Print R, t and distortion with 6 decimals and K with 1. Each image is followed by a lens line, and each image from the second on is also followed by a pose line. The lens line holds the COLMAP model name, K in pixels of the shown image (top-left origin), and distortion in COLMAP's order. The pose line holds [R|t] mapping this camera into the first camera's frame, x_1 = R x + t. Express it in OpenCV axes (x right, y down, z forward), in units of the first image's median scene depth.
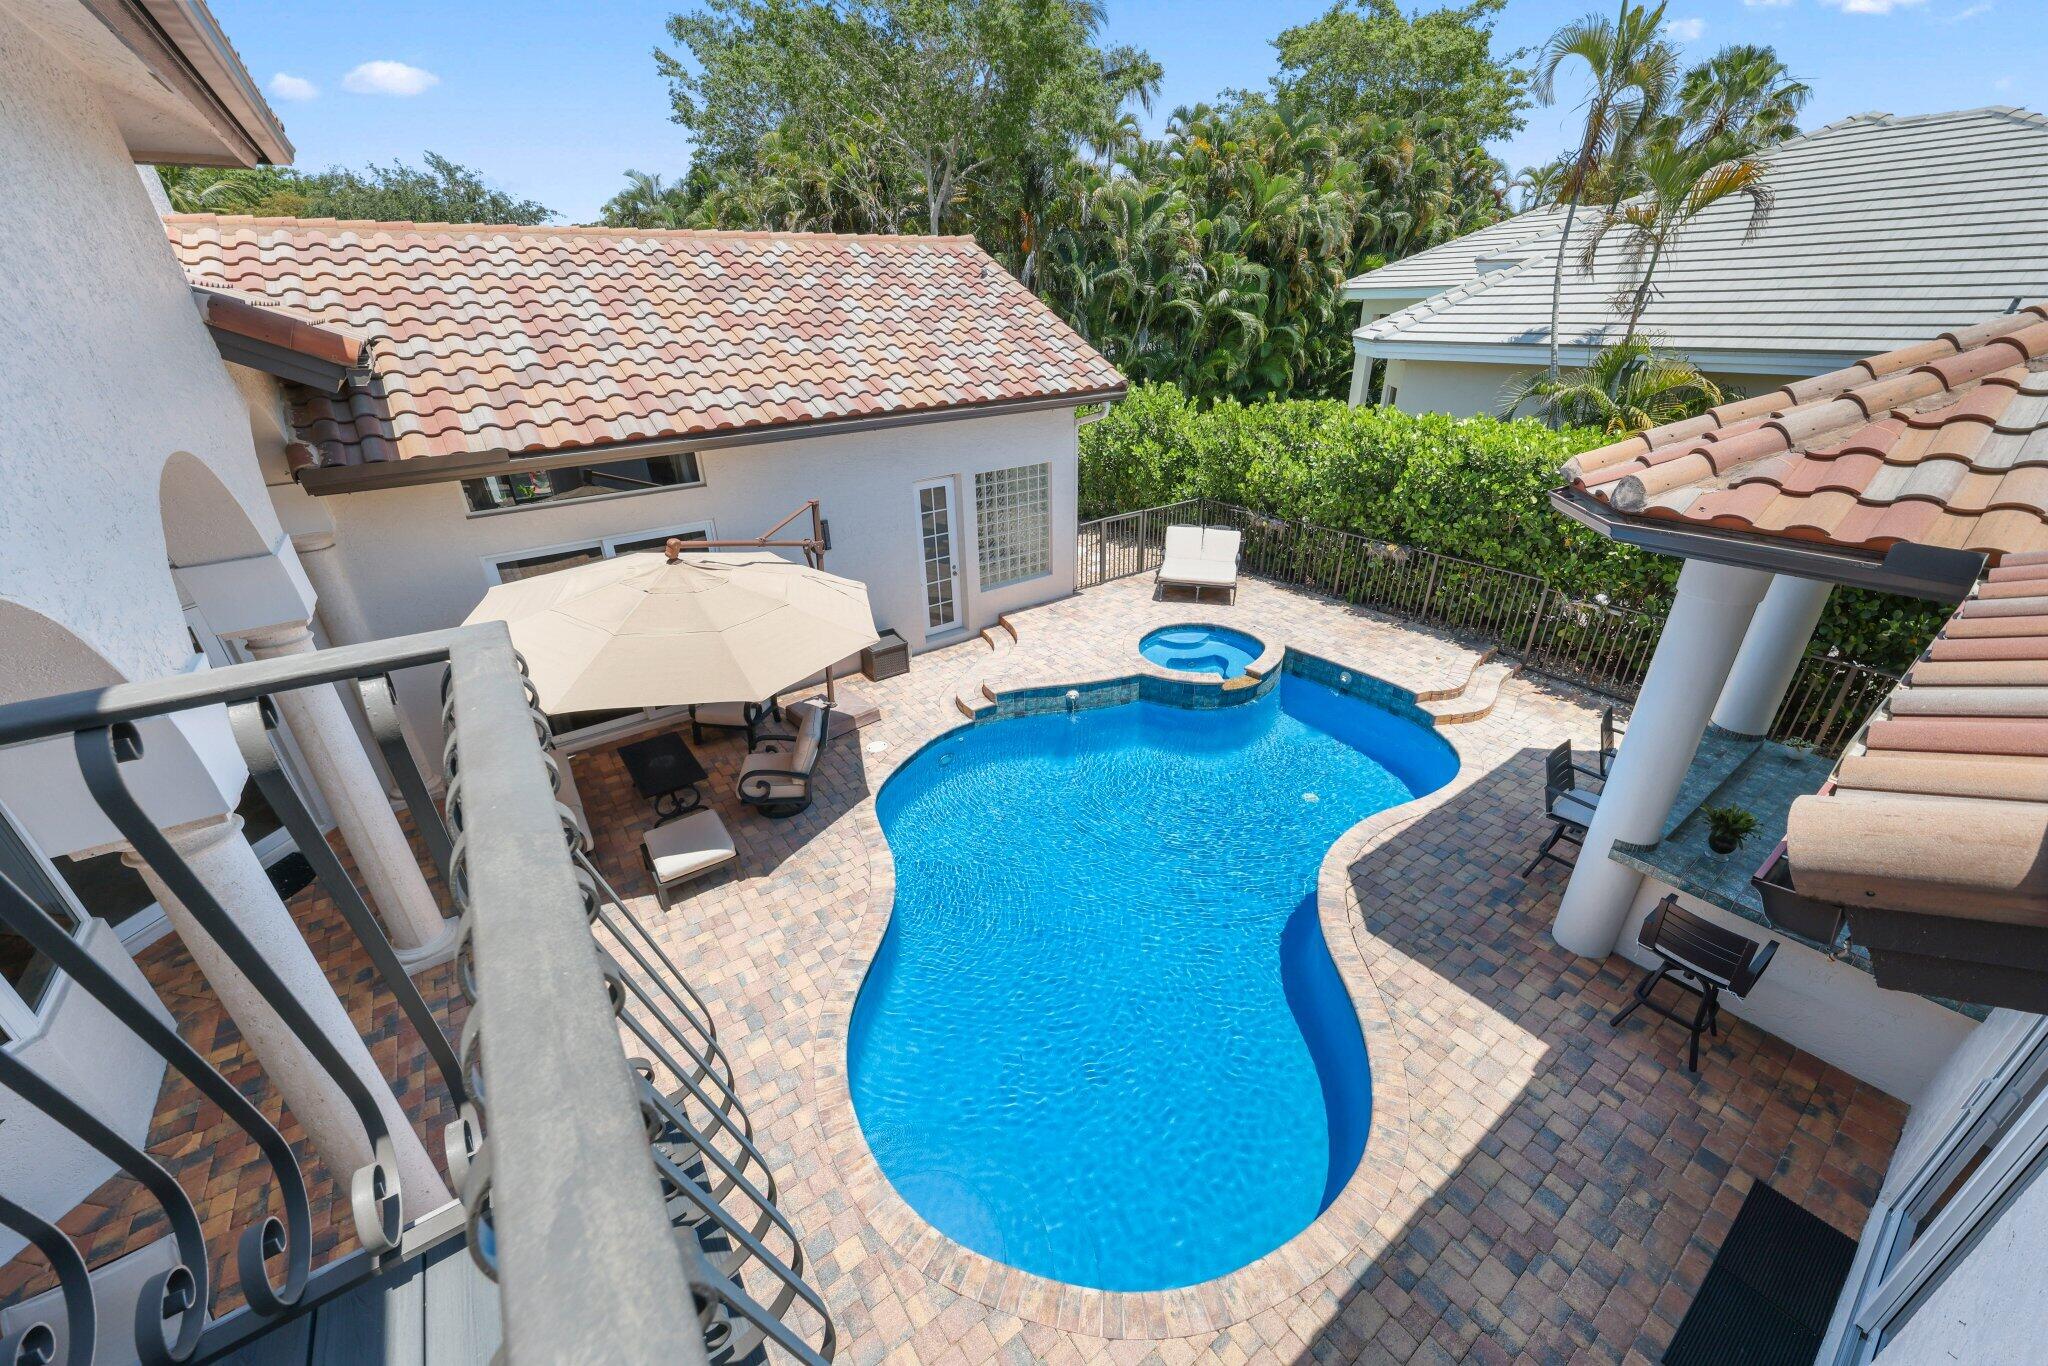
lens RADIAL K [[777.4, 0, 1009.5], [0, 777.4, 666.0], [0, 0, 1]] dist [0.003400, -0.000397]
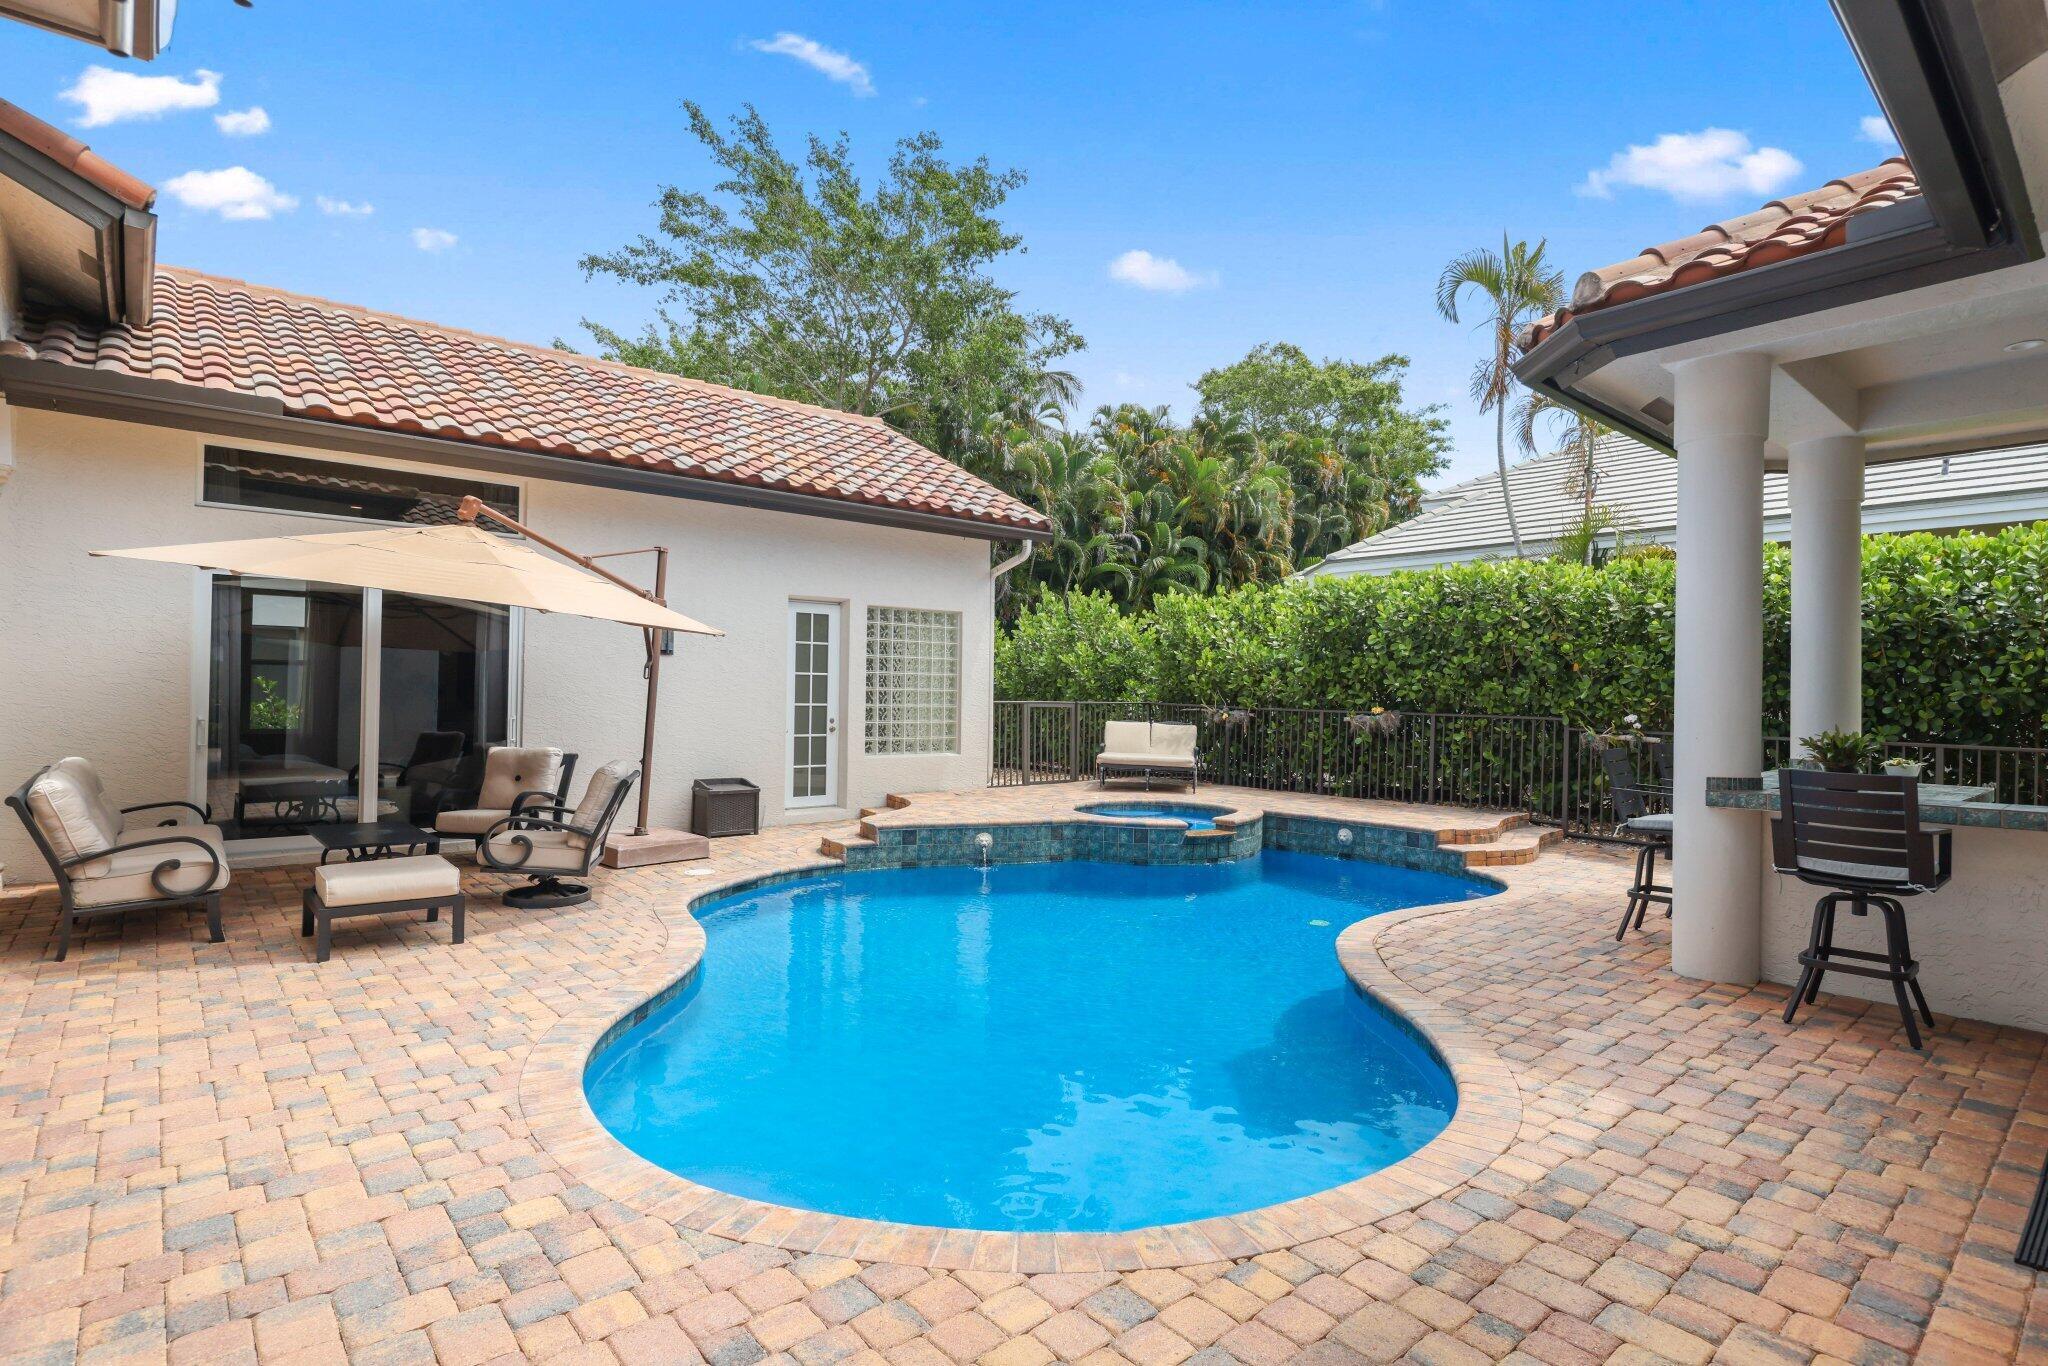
lens RADIAL K [[1004.0, 0, 999.7], [0, 1004.0, 672.8], [0, 0, 1]] dist [0.003782, -0.001720]
pose [[0.995681, 0.047679, 0.079667, 0.012411], [-0.007634, 0.897208, -0.441542, 0.268811], [-0.092530, 0.439027, 0.893697, 0.078707]]
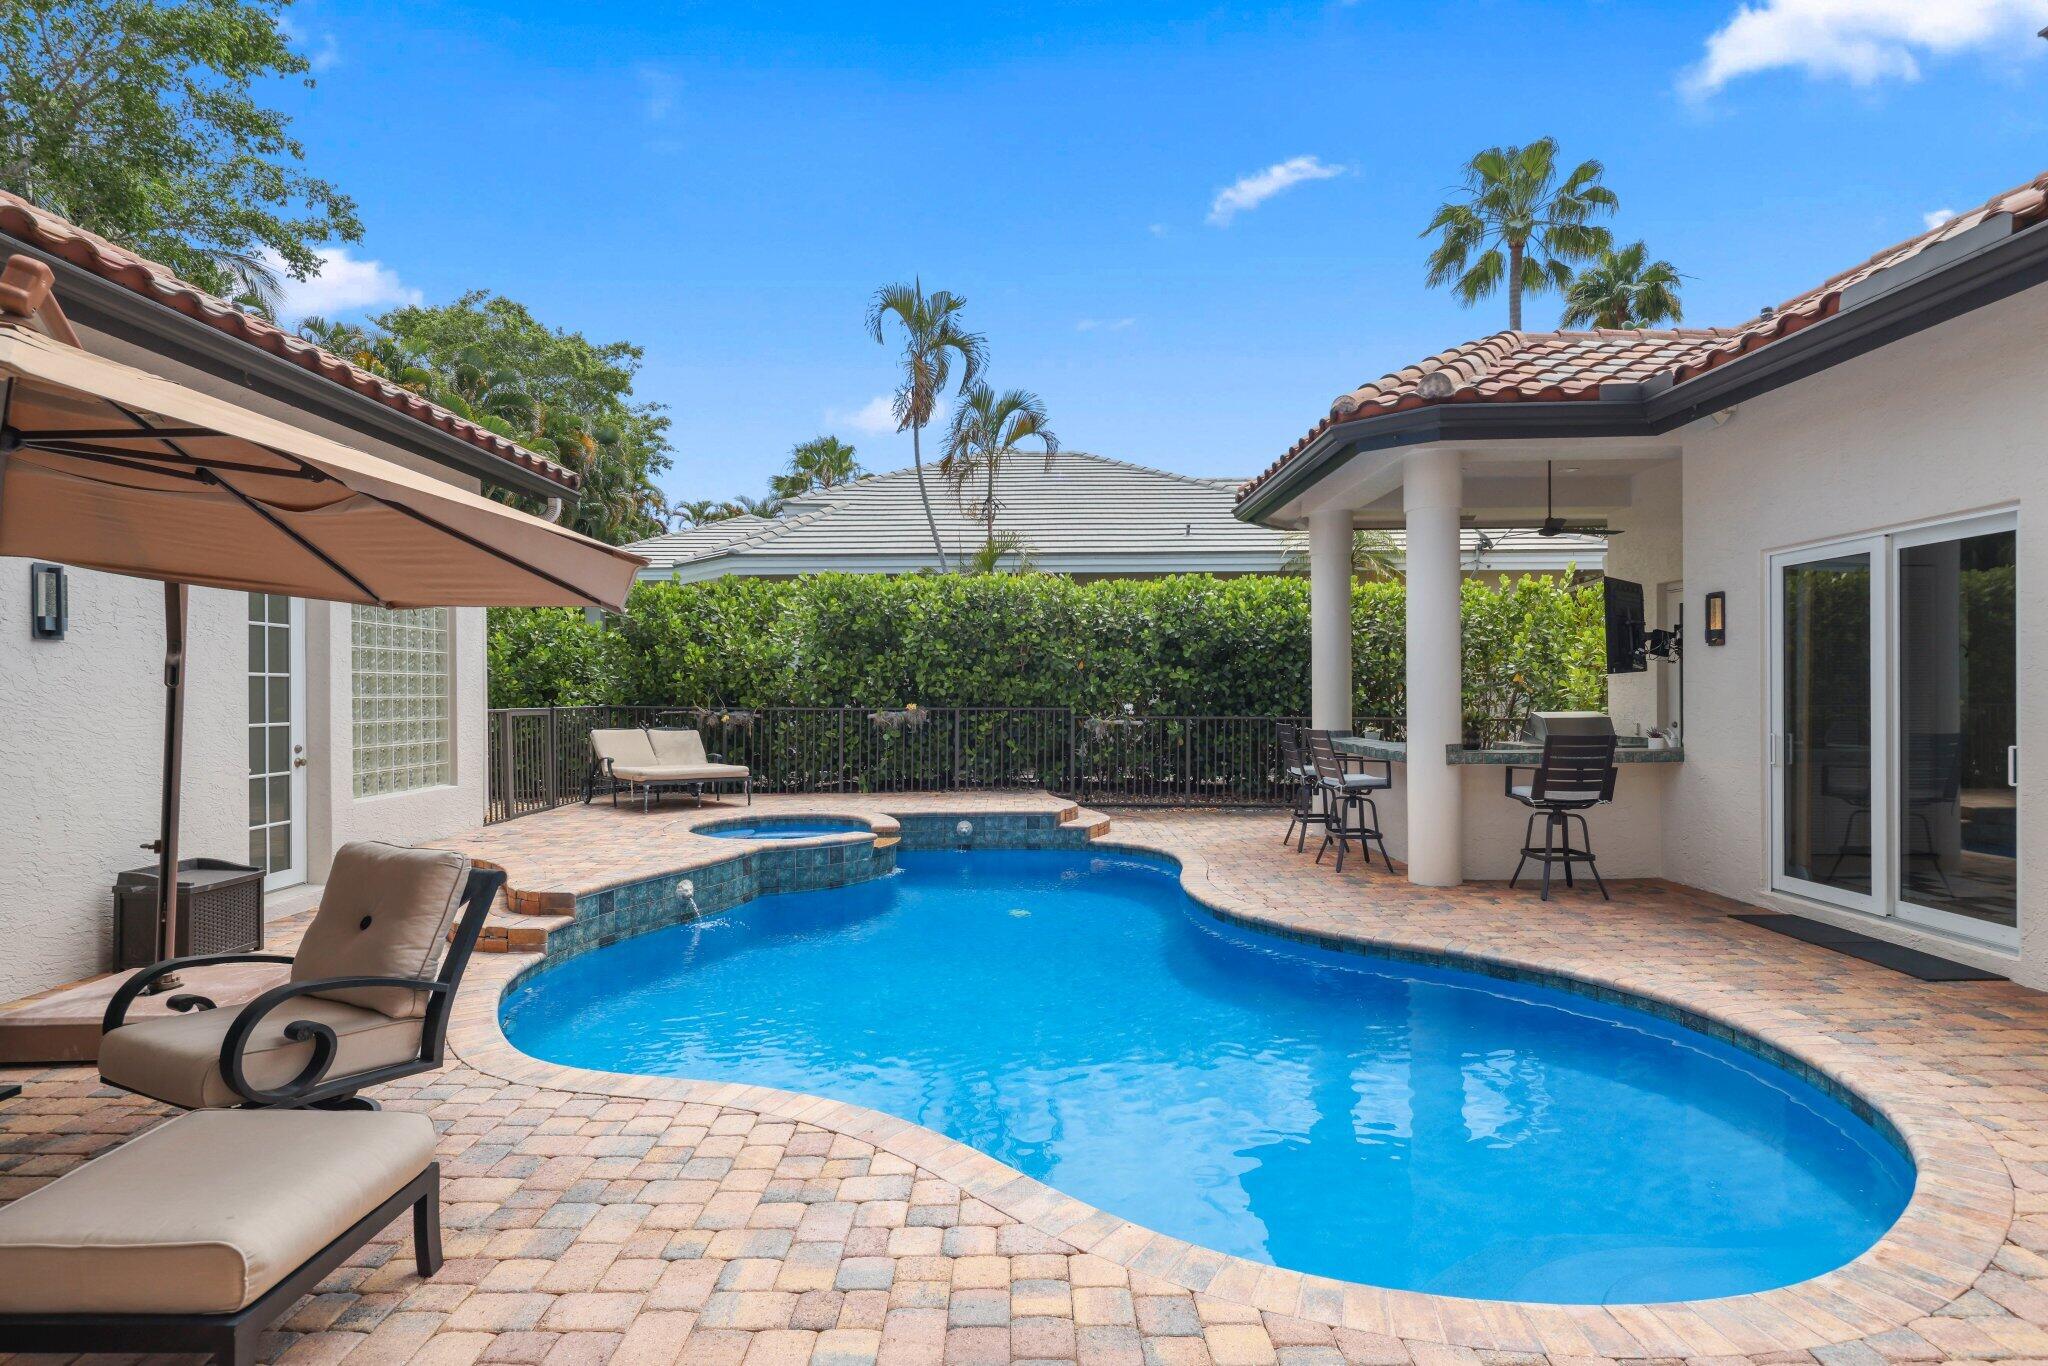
lens RADIAL K [[1004.0, 0, 1010.9], [0, 1004.0, 684.4], [0, 0, 1]] dist [0.003782, -0.001720]
pose [[0.577452, 0.034612, 0.815690, -0.327692], [0.334000, 0.901654, -0.274708, 0.156257], [-0.744978, 0.431071, 0.509102, 0.340512]]
